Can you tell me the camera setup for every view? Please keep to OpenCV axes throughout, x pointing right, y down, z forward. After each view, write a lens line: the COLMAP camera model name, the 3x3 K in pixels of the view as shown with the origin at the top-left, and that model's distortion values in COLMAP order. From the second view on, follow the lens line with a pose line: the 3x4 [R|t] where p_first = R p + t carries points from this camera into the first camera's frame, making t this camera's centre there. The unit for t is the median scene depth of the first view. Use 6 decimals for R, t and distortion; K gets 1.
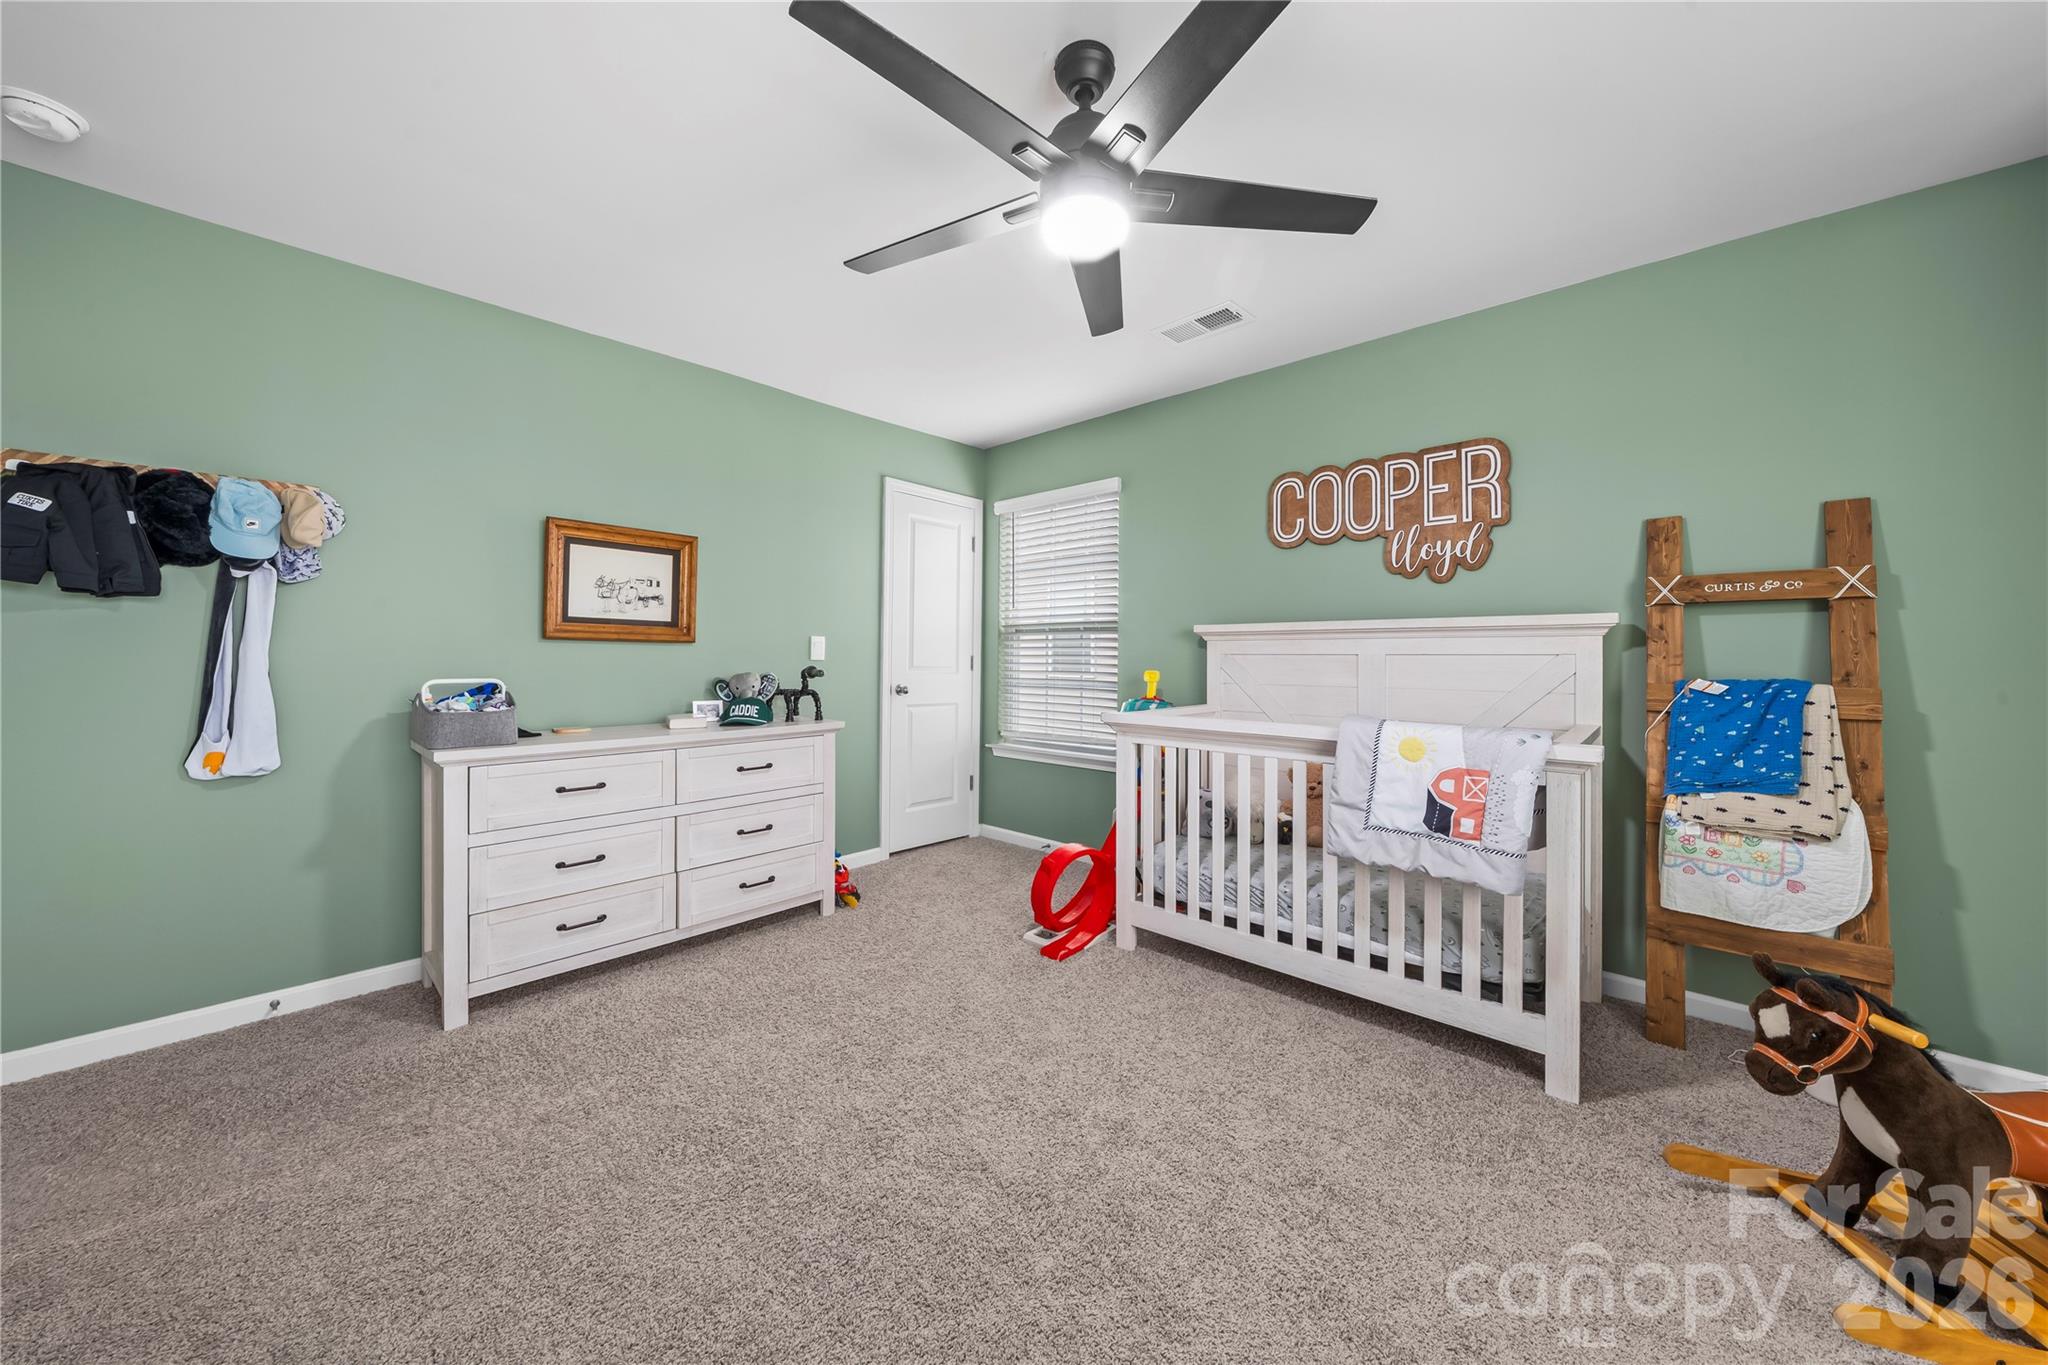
lens RADIAL K [[703.1, 0, 1021.3], [0, 703.1, 678.4], [0, 0, 1]] dist [-0.001797, 0.000012]
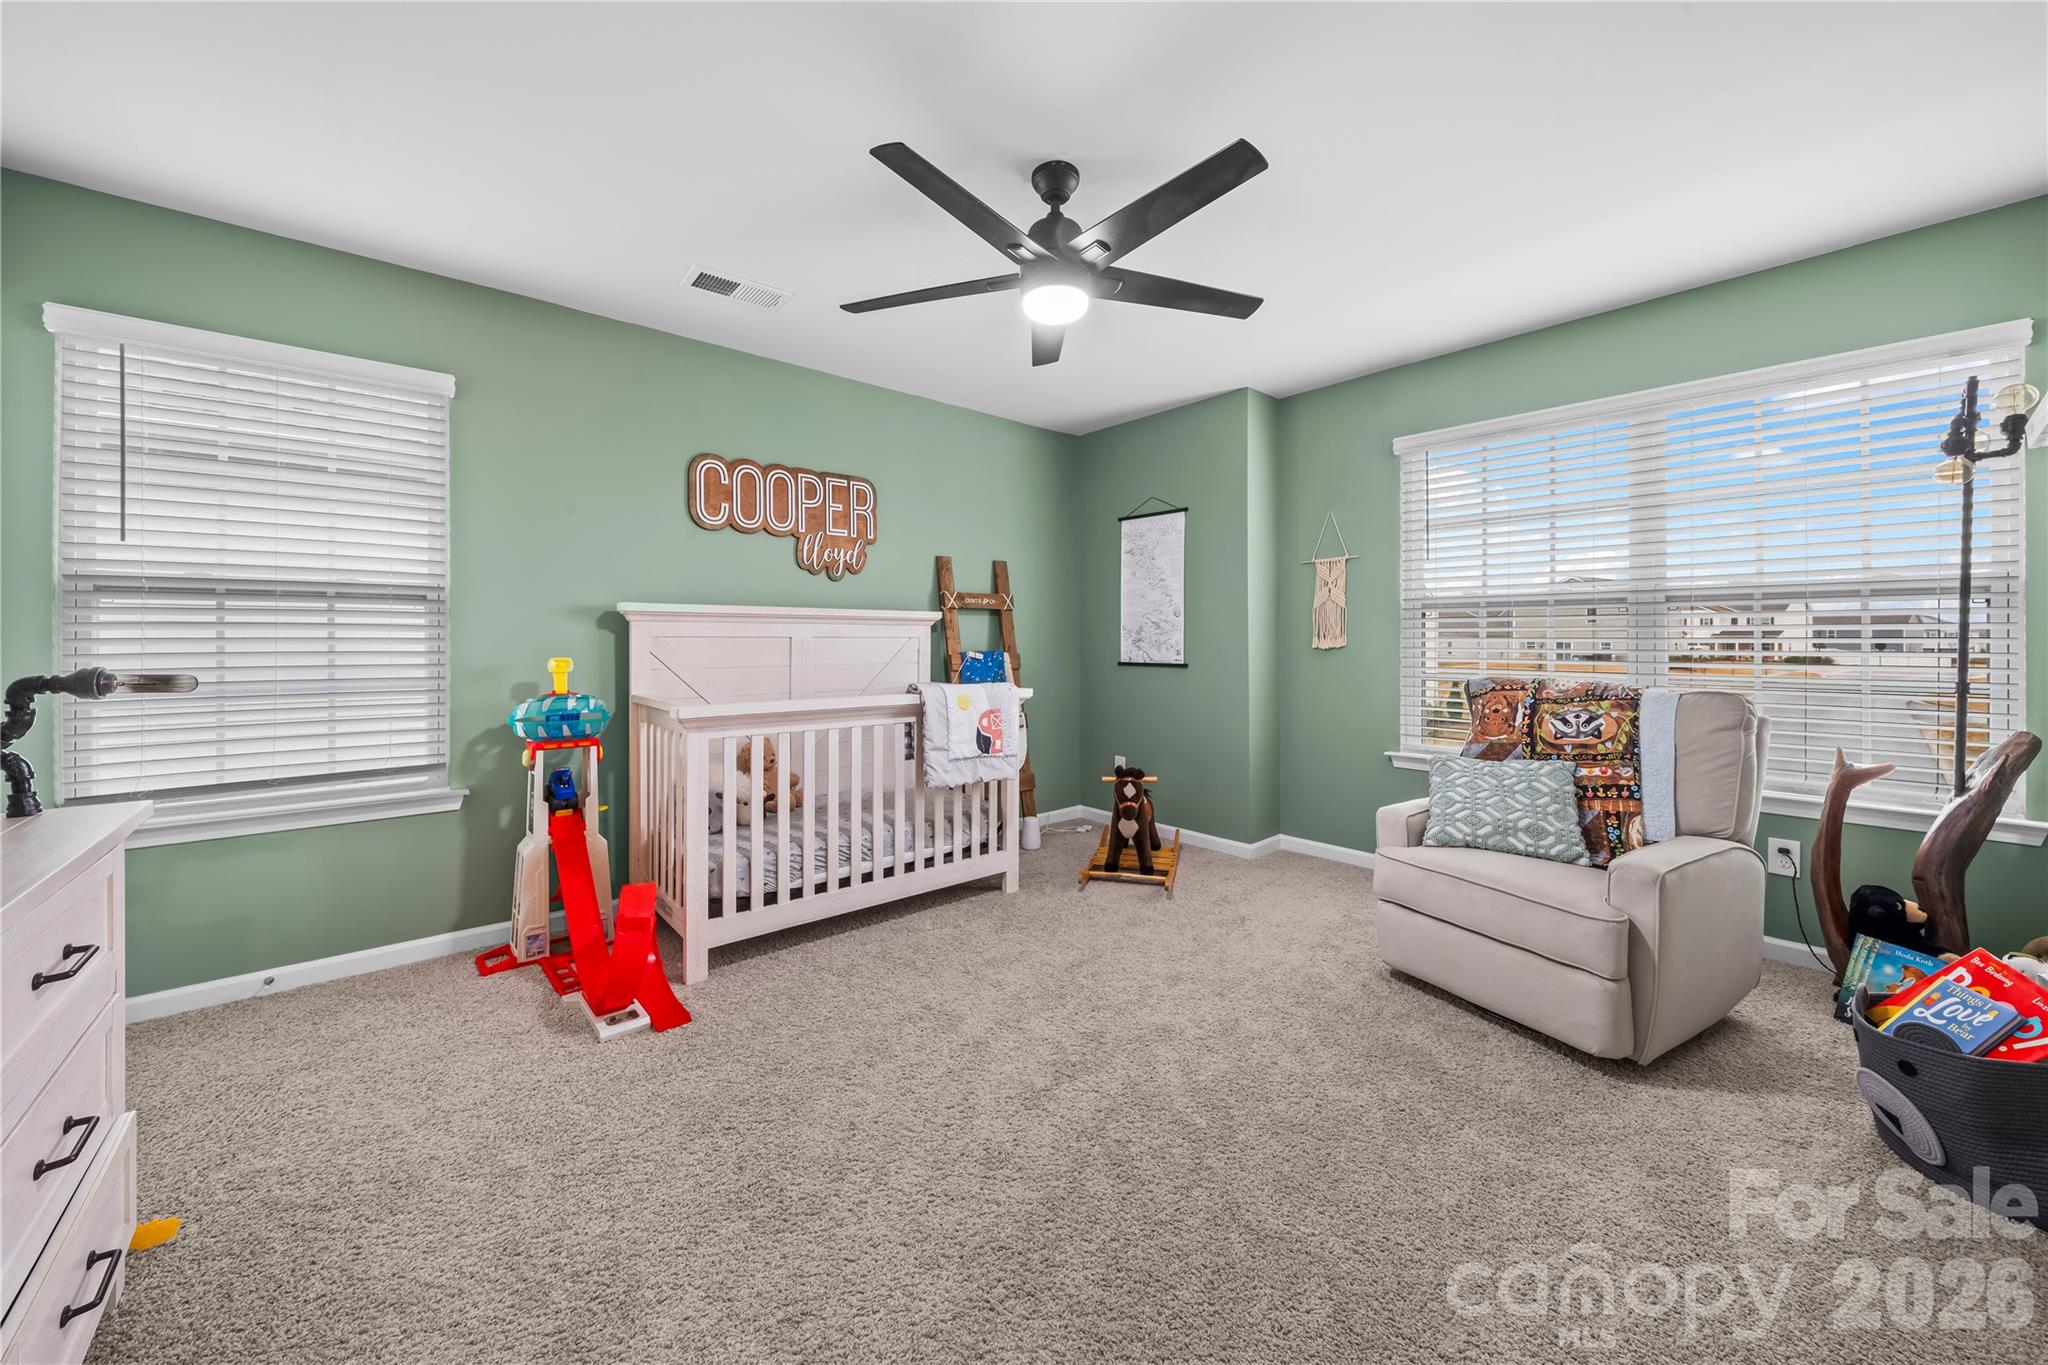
lens RADIAL K [[742.8, 0, 1025.0], [0, 742.8, 671.9], [0, 0, 1]] dist [-0.003428, -0.000232]
pose [[0.110632, -0.047413, 0.992730, -0.748656], [0.031794, 0.998519, 0.044146, -0.020822], [-0.993353, 0.026678, 0.111976, 0.537560]]
